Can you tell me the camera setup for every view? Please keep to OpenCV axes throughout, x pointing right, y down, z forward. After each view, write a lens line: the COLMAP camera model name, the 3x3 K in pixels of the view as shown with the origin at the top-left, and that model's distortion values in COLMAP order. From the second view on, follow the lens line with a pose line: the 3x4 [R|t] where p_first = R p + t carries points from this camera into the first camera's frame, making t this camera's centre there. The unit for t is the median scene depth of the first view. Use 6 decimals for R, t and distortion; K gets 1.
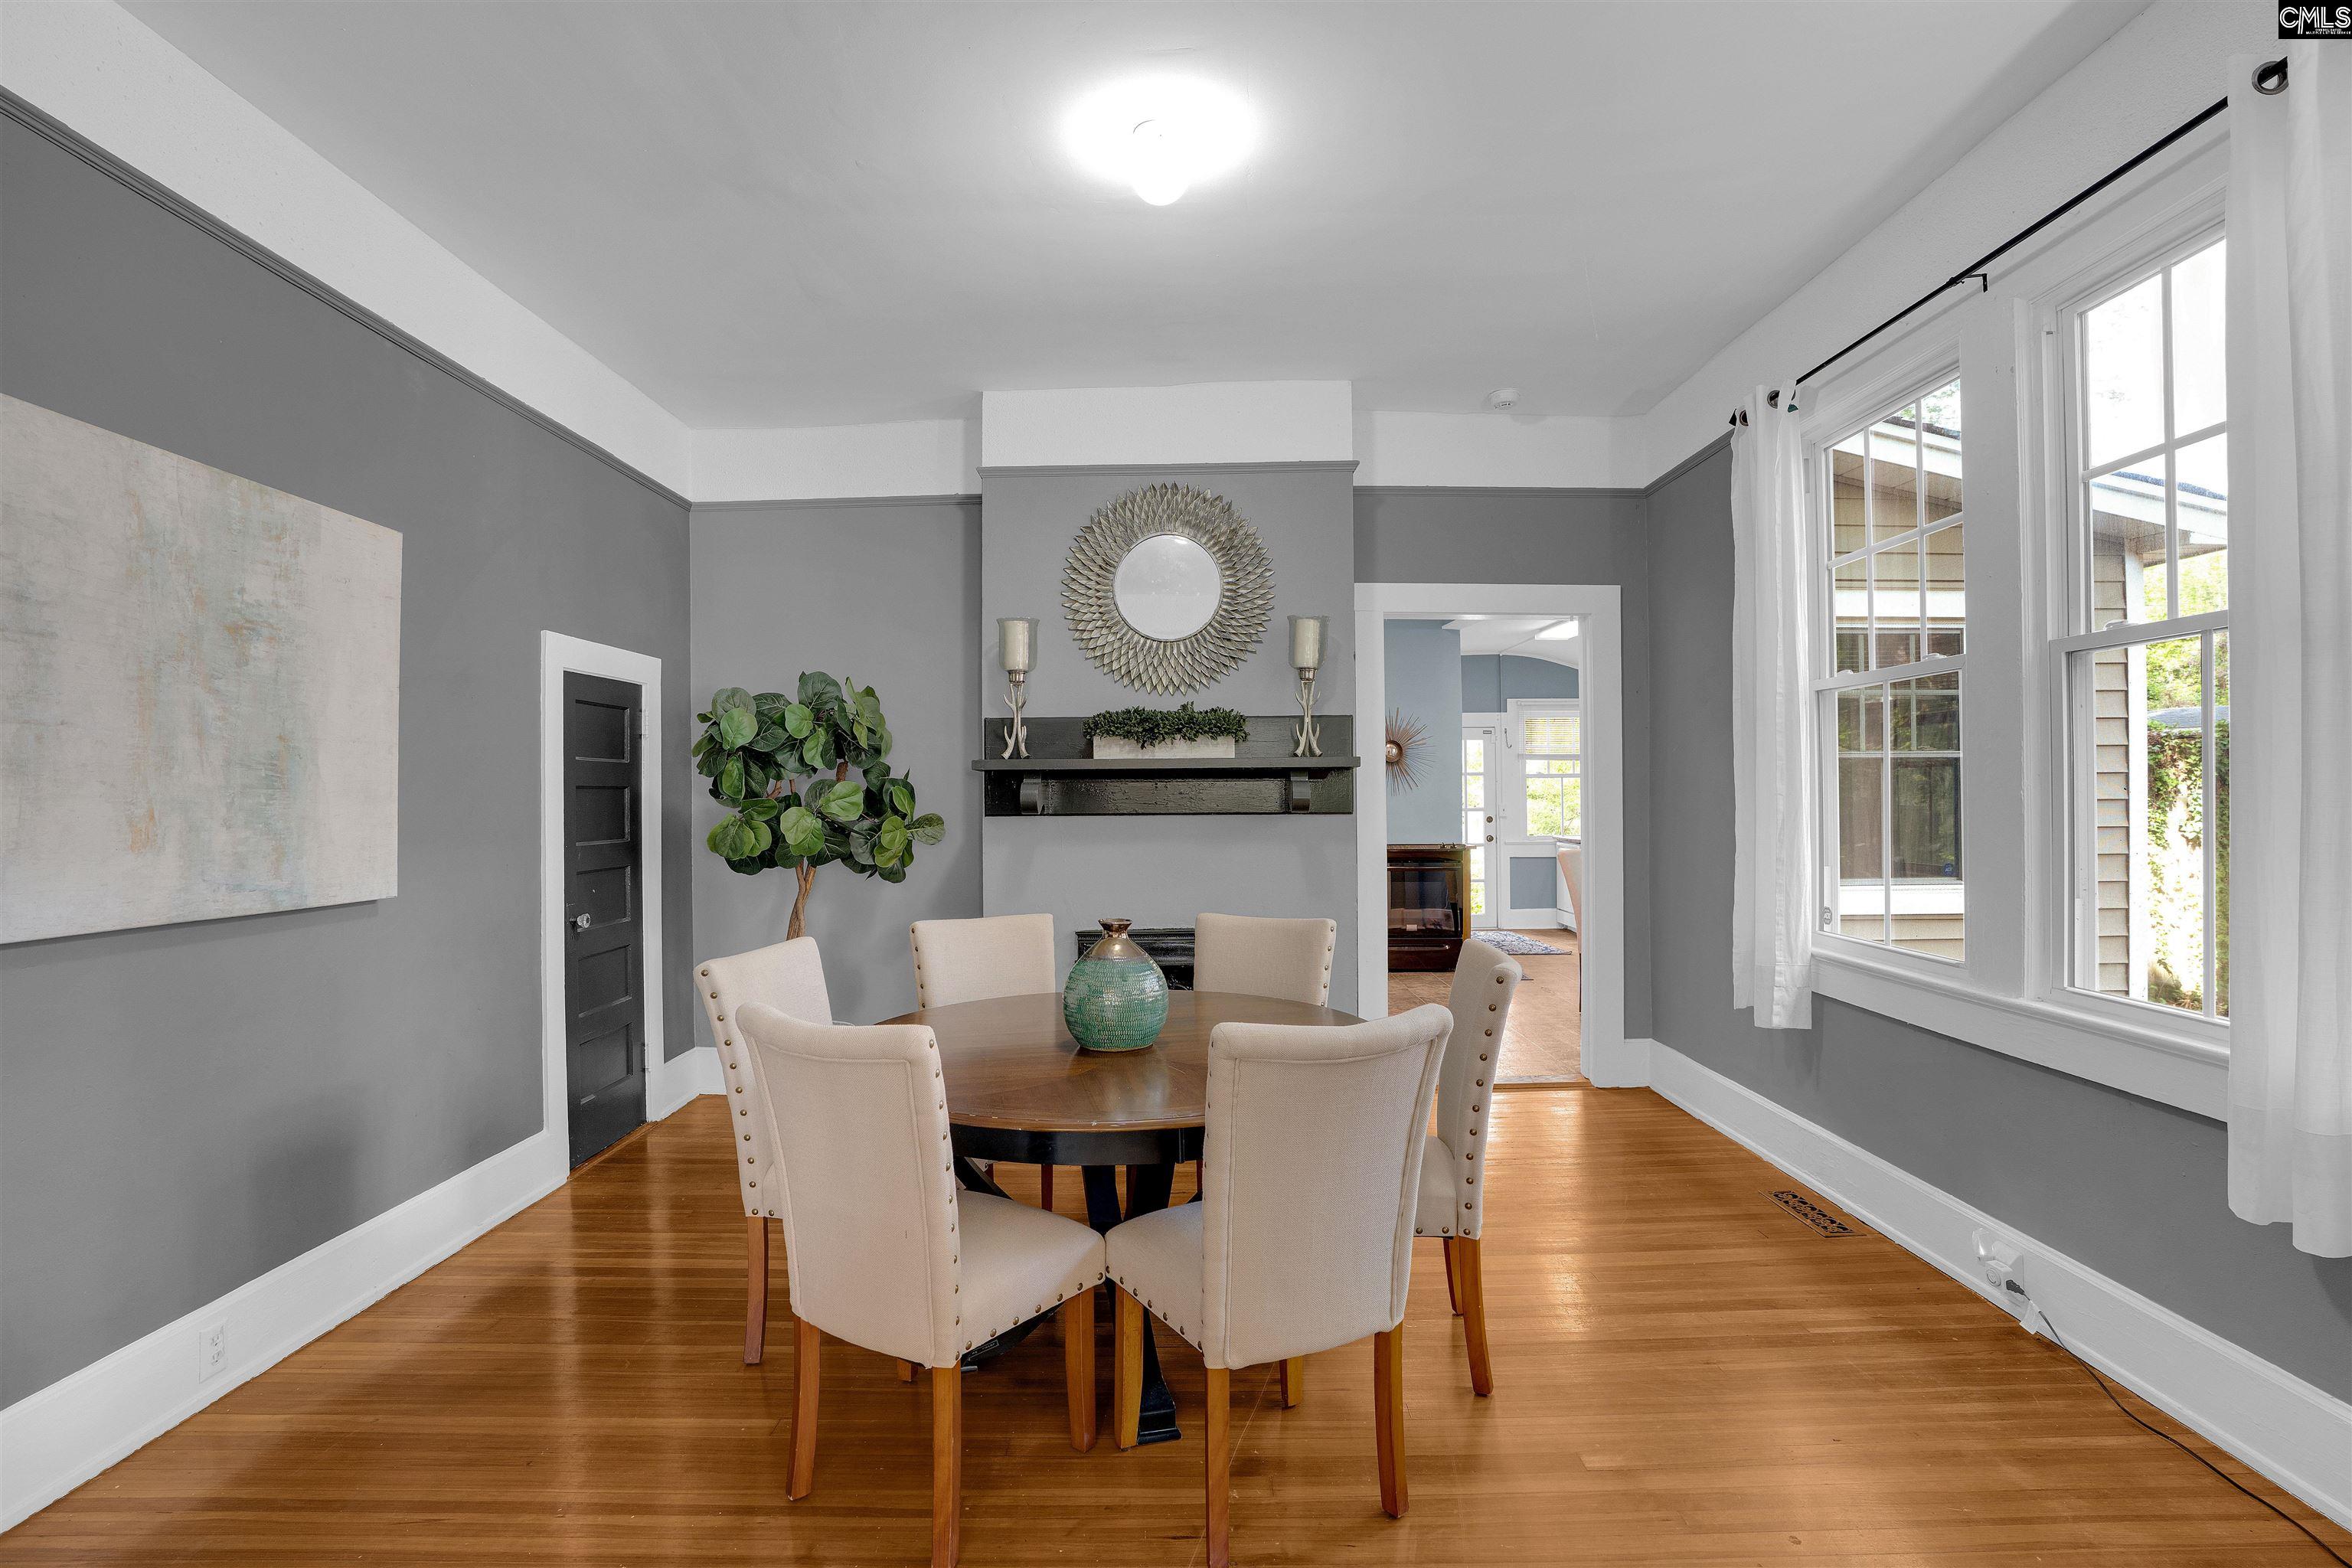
lens RADIAL K [[1145.0, 0, 1172.8], [0, 1145.0, 777.2], [0, 0, 1]] dist [-0.063346, 0.029912]
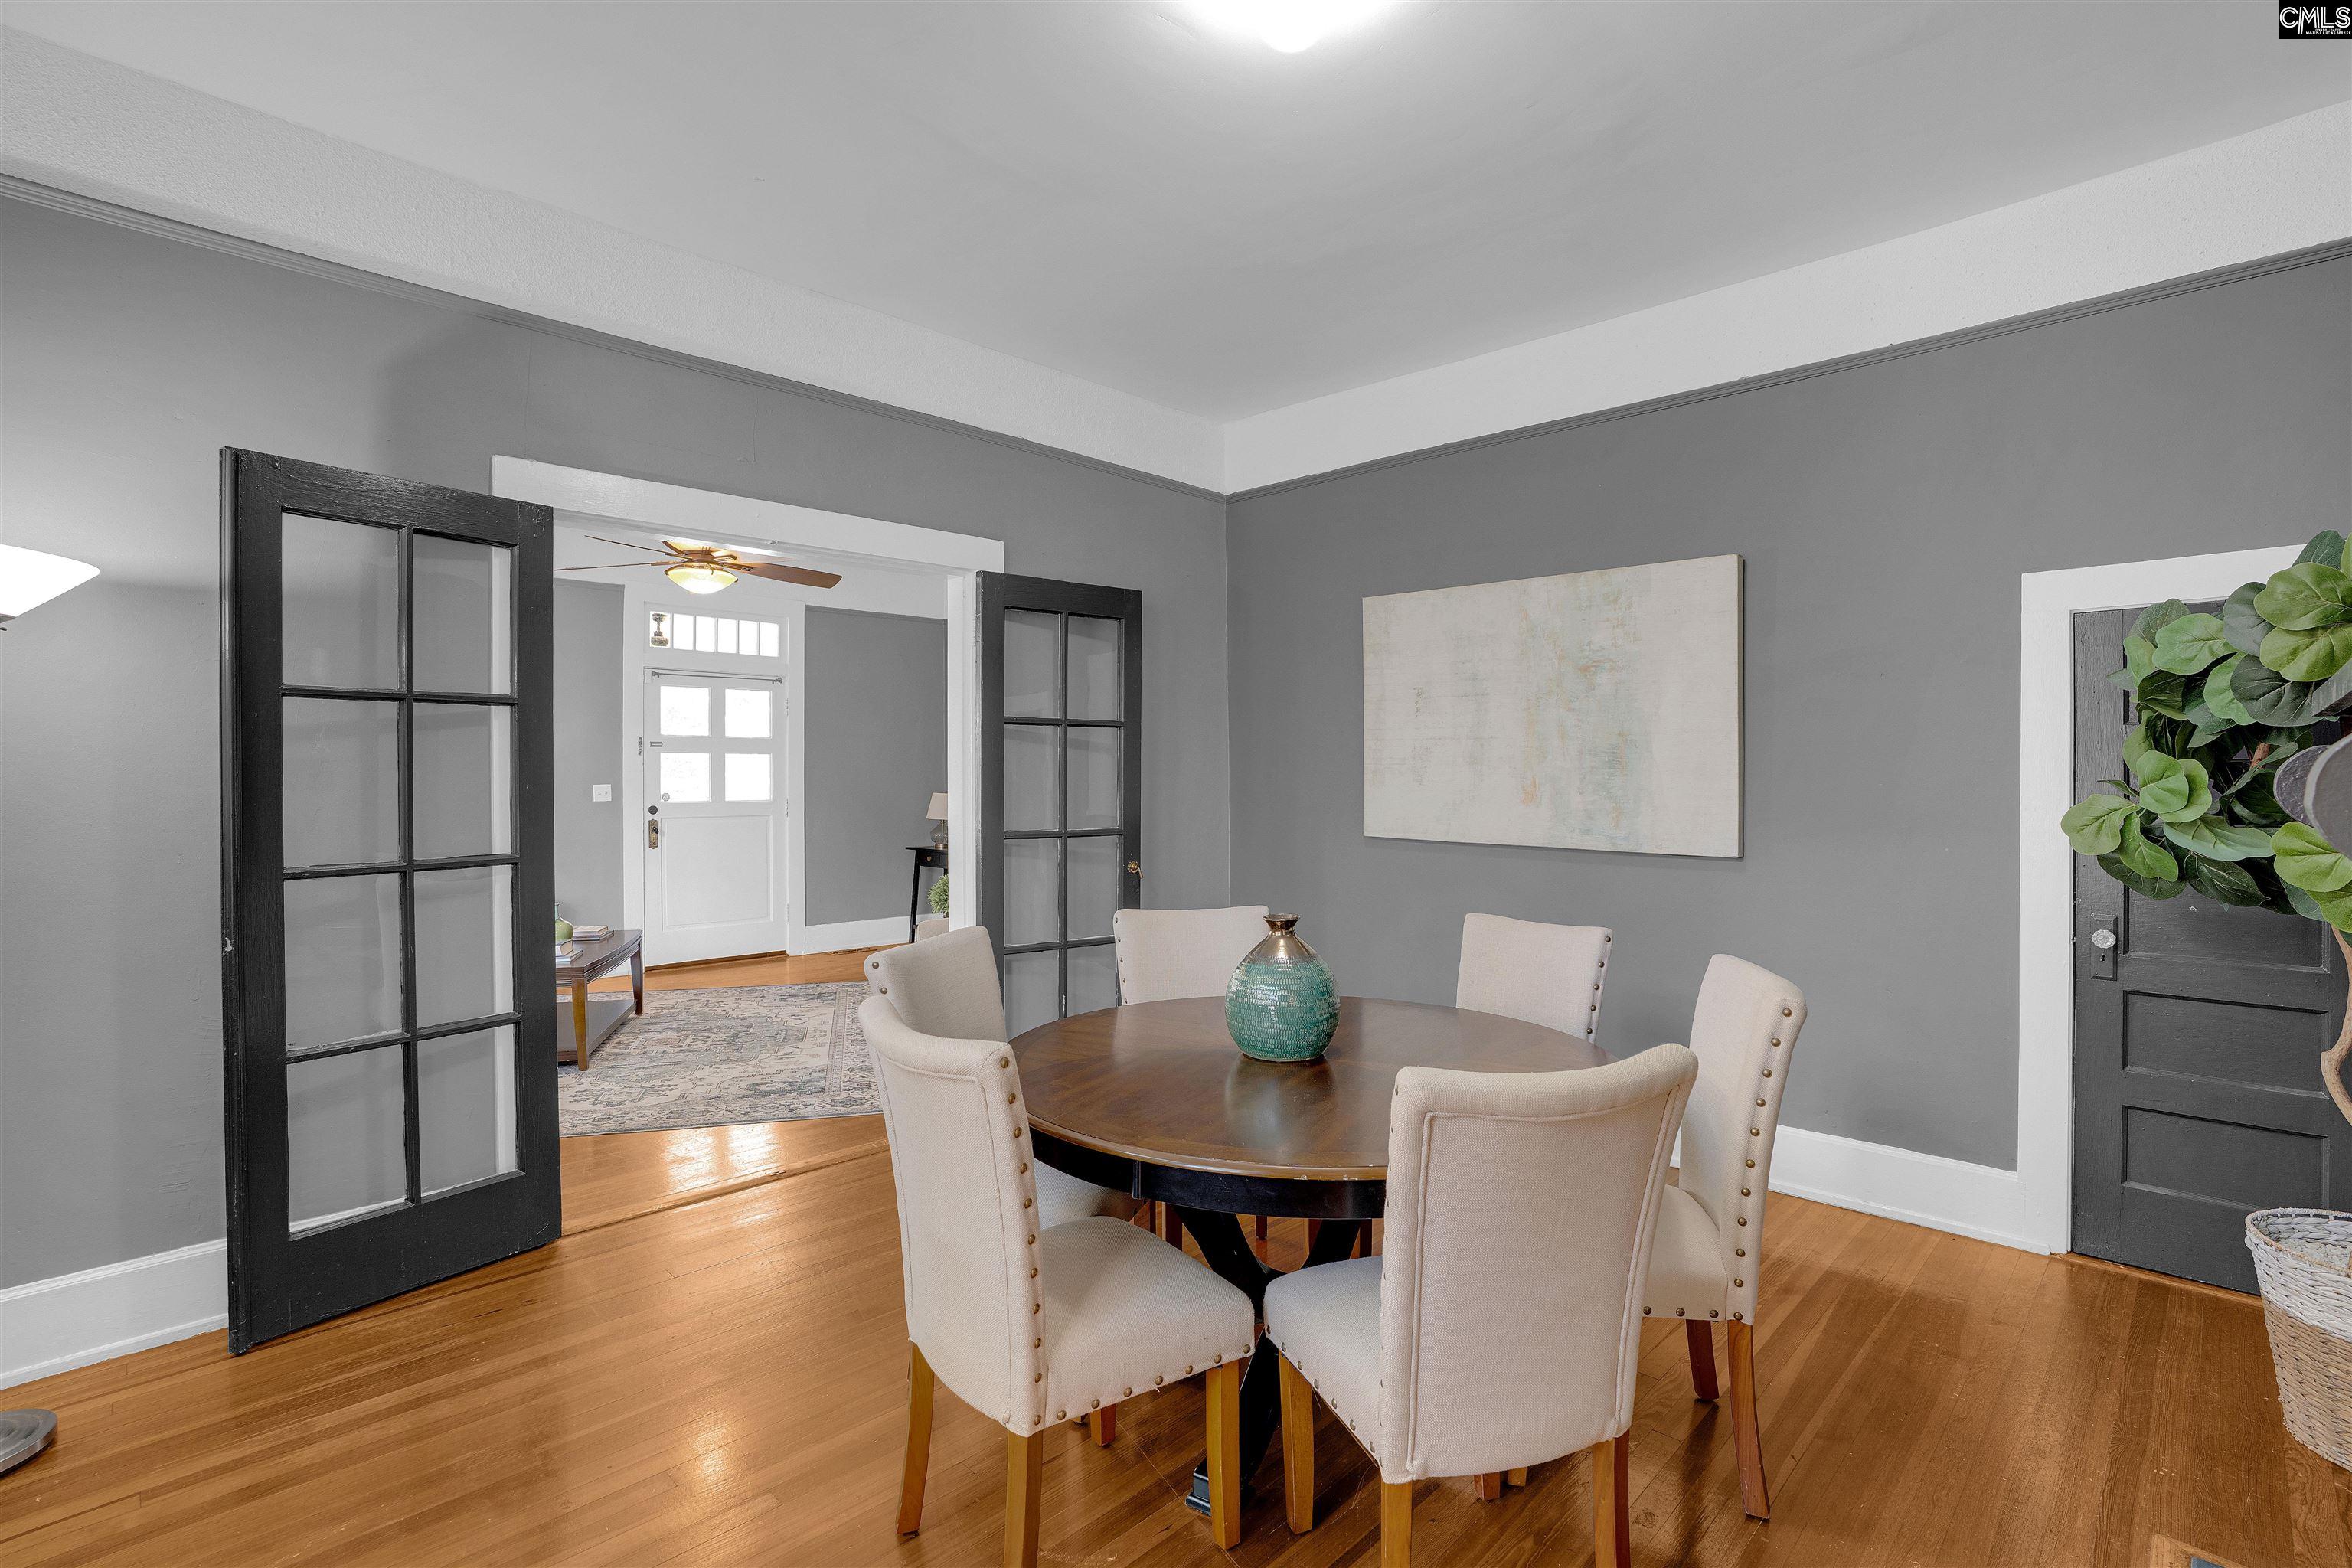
lens RADIAL K [[1164.8, 0, 1167.4], [0, 1164.8, 781.4], [0, 0, 1]] dist [-0.048811, 0.012499]
pose [[-0.722513, -0.000811, -0.691357, 0.709096], [0.008107, 0.999921, -0.009645, 0.037848], [0.691310, -0.012574, -0.722449, 1.722640]]
